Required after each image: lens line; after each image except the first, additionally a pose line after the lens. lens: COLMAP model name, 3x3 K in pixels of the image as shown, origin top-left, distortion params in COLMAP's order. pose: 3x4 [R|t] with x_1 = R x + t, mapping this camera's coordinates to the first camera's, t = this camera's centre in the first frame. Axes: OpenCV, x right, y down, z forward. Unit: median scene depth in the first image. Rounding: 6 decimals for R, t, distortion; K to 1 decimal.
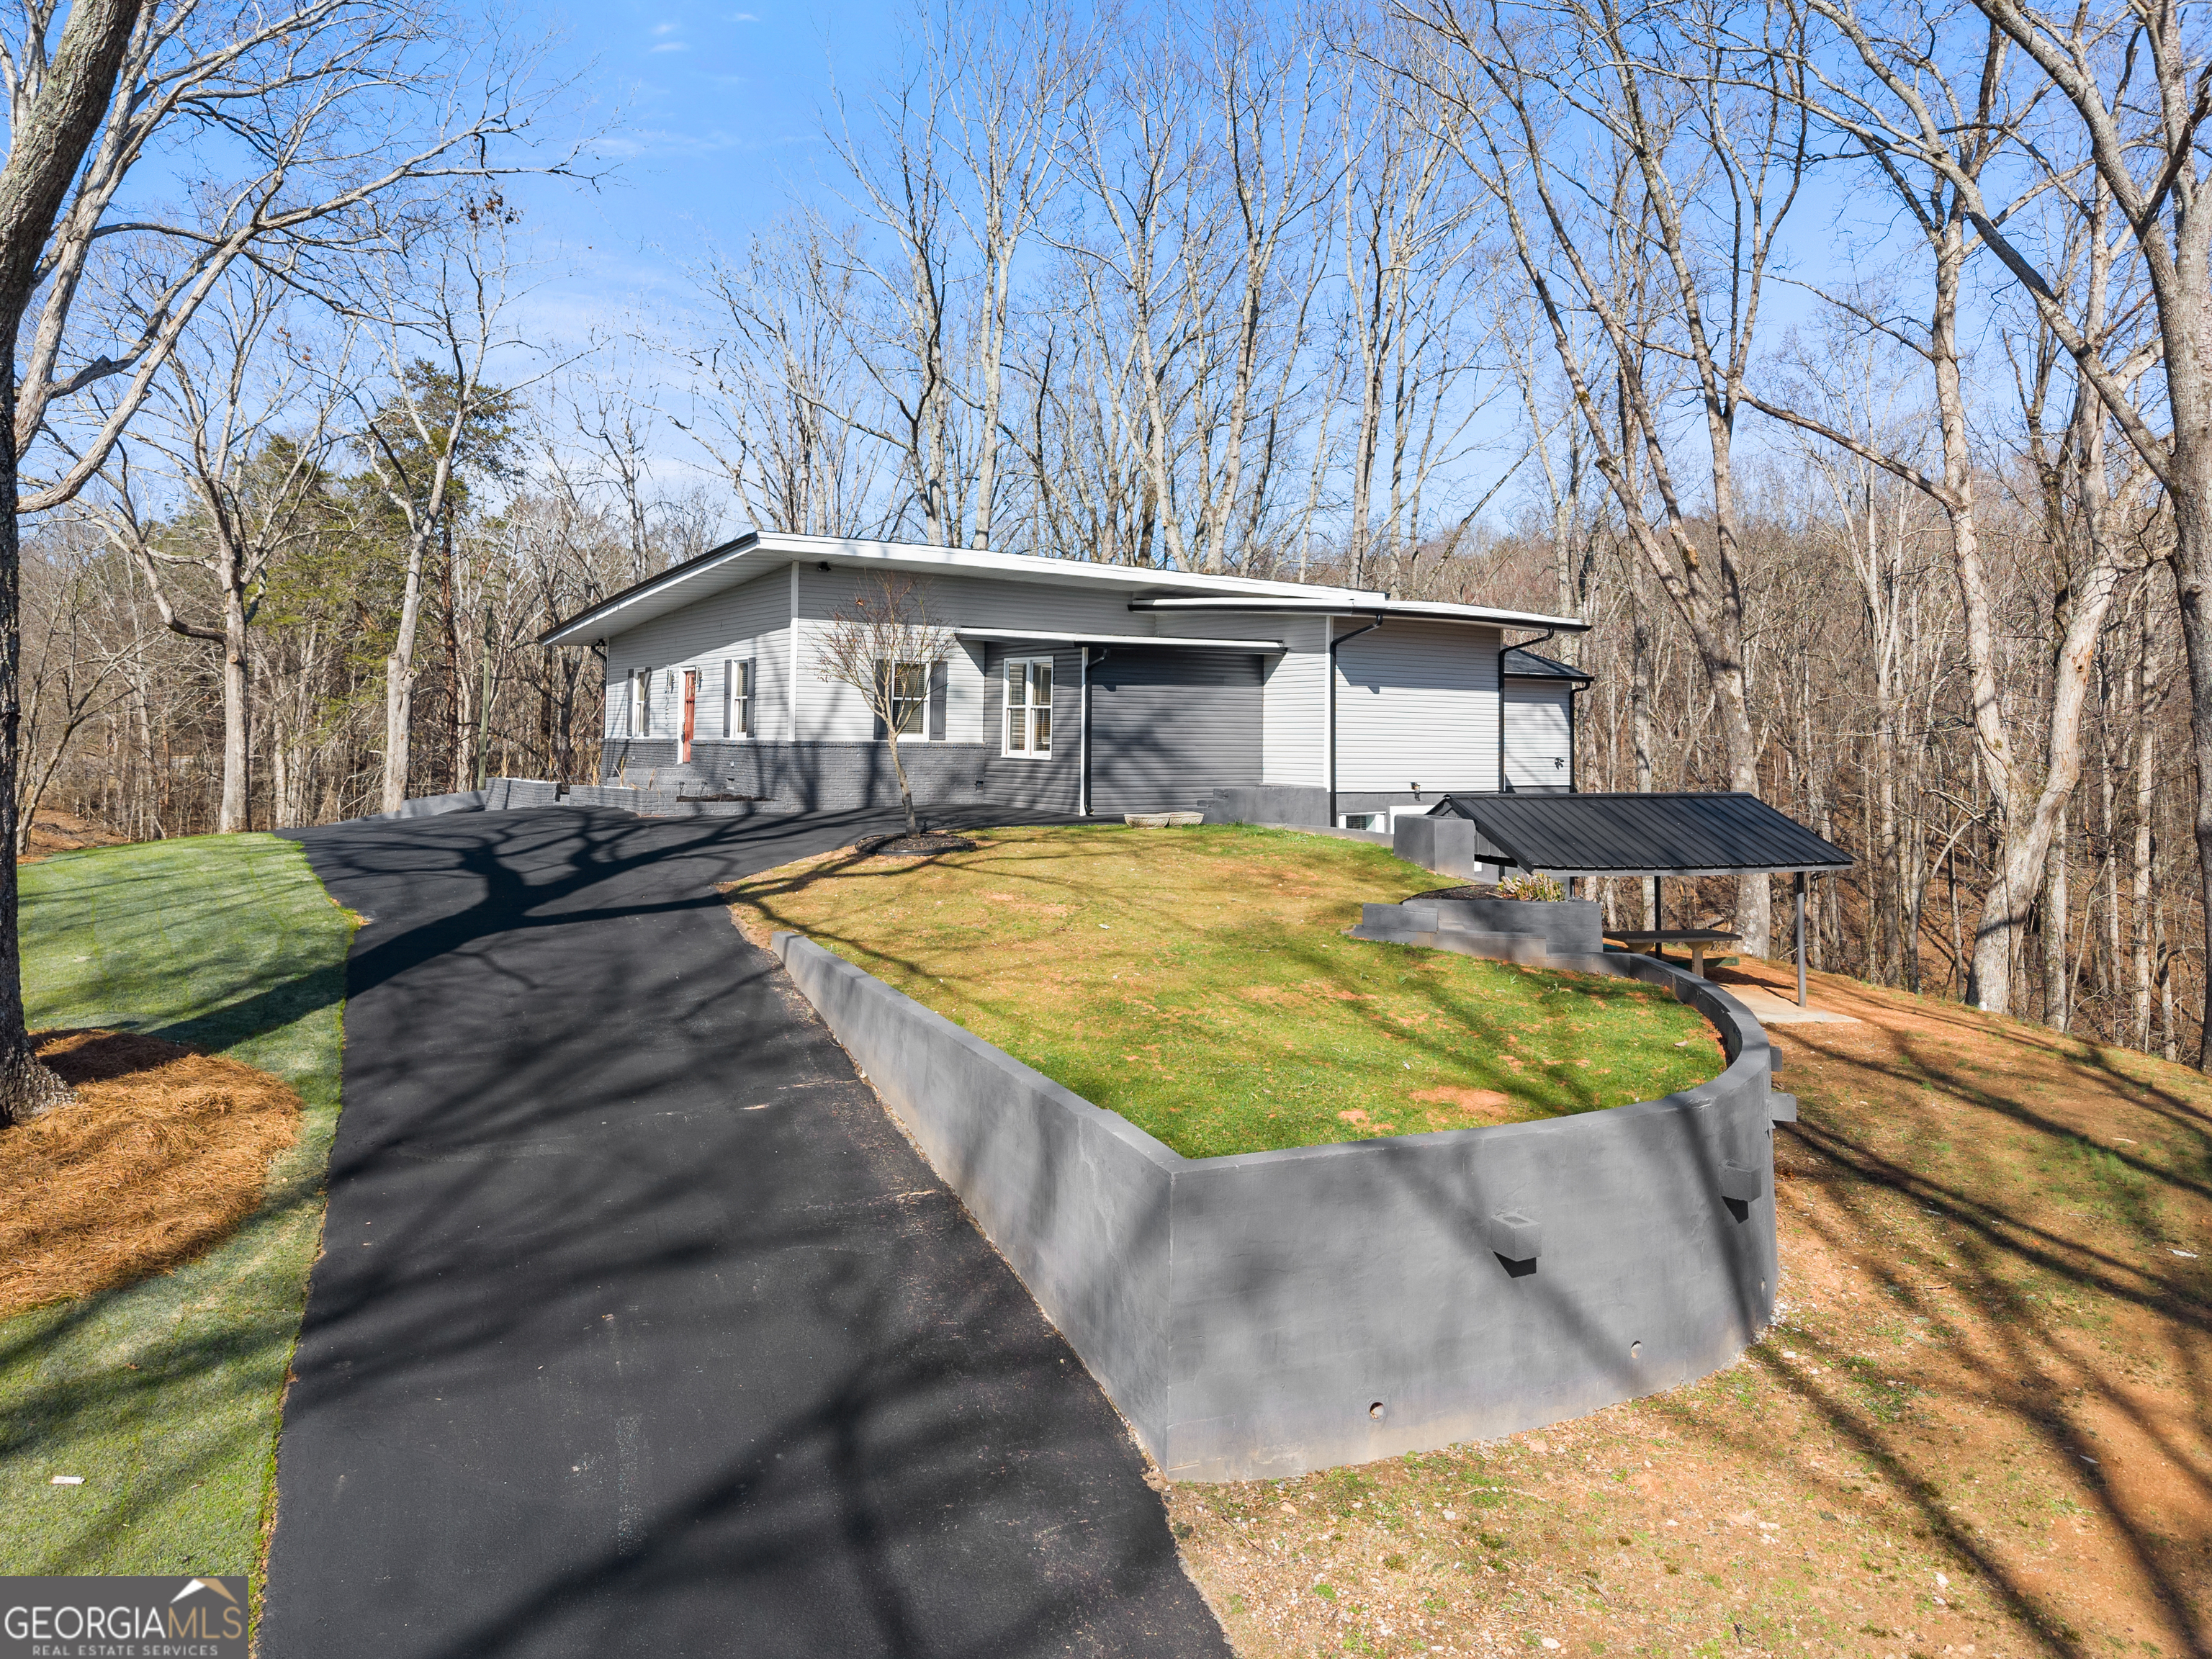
lens RADIAL K [[1514.7, 0, 1154.0], [0, 1514.7, 536.3], [0, 0, 1]] dist [0.032496, -0.025673]
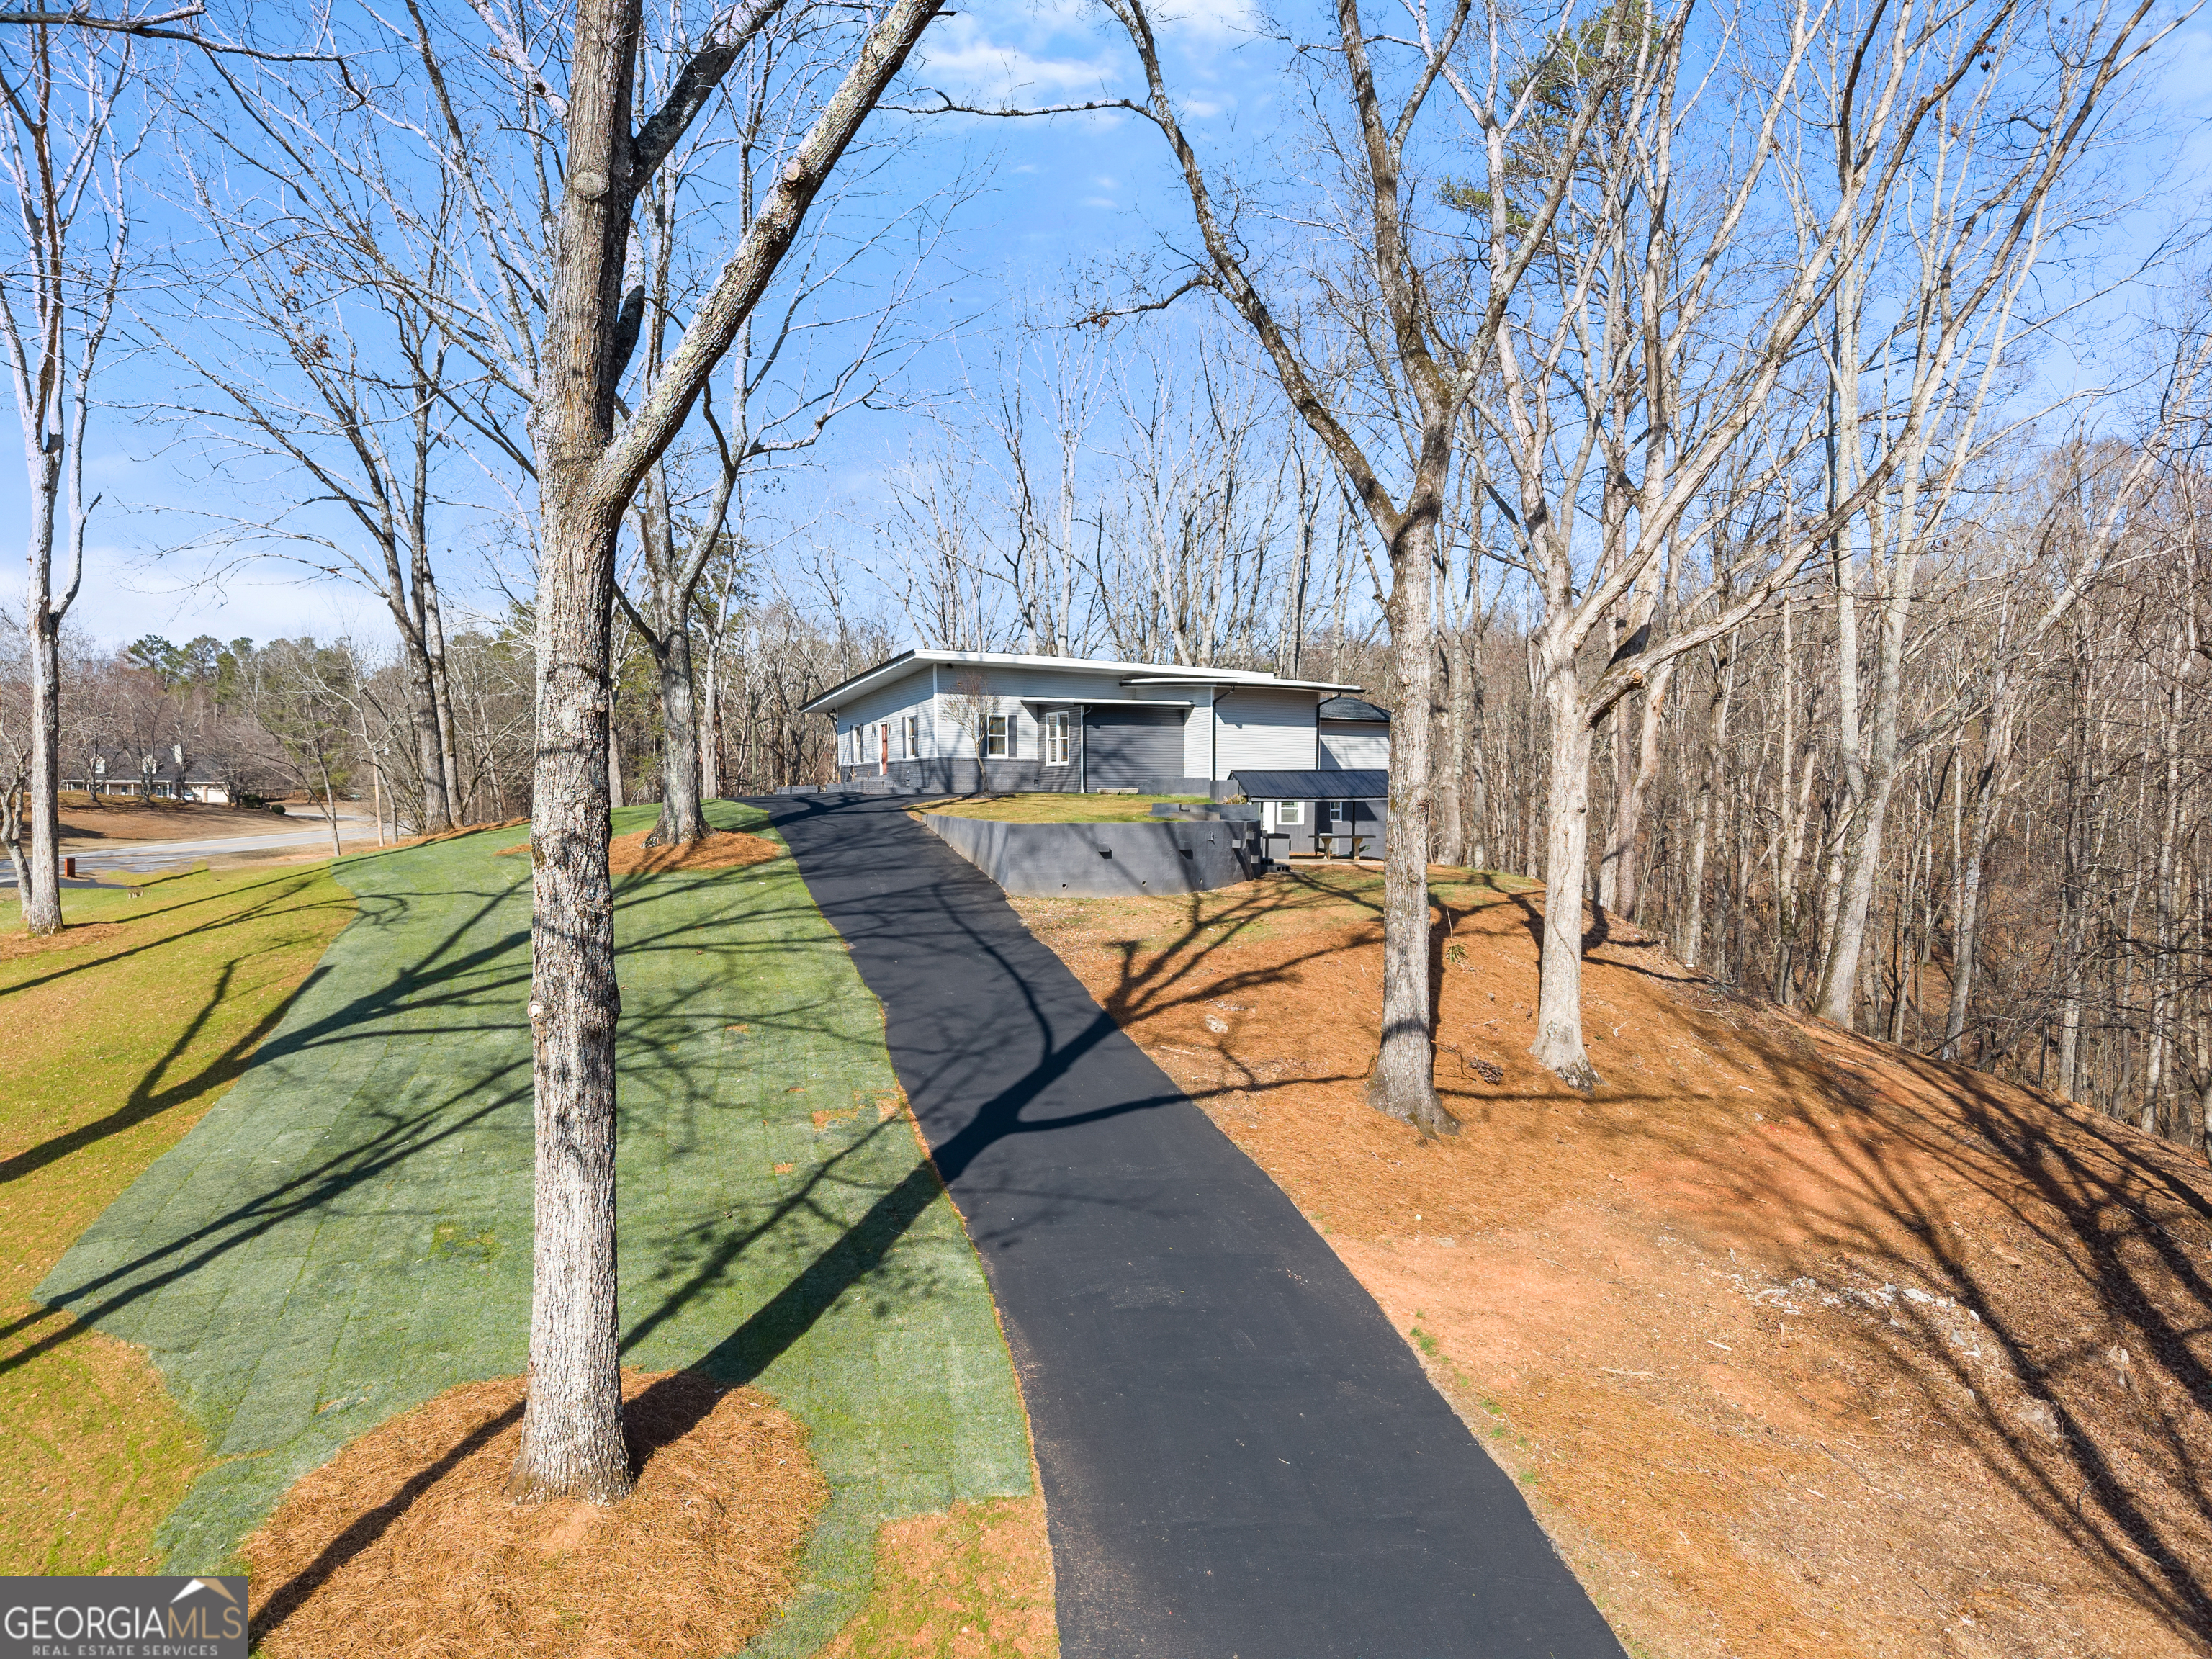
lens RADIAL K [[1514.7, 0, 1106.0], [0, 1514.7, 830.2], [0, 0, 1]] dist [0.032496, -0.025673]
pose [[0.989285, -0.004990, -0.145913, 0.246458], [0.025456, 0.990002, 0.138738, -0.034147], [0.143762, -0.140966, 0.979521, -0.842919]]
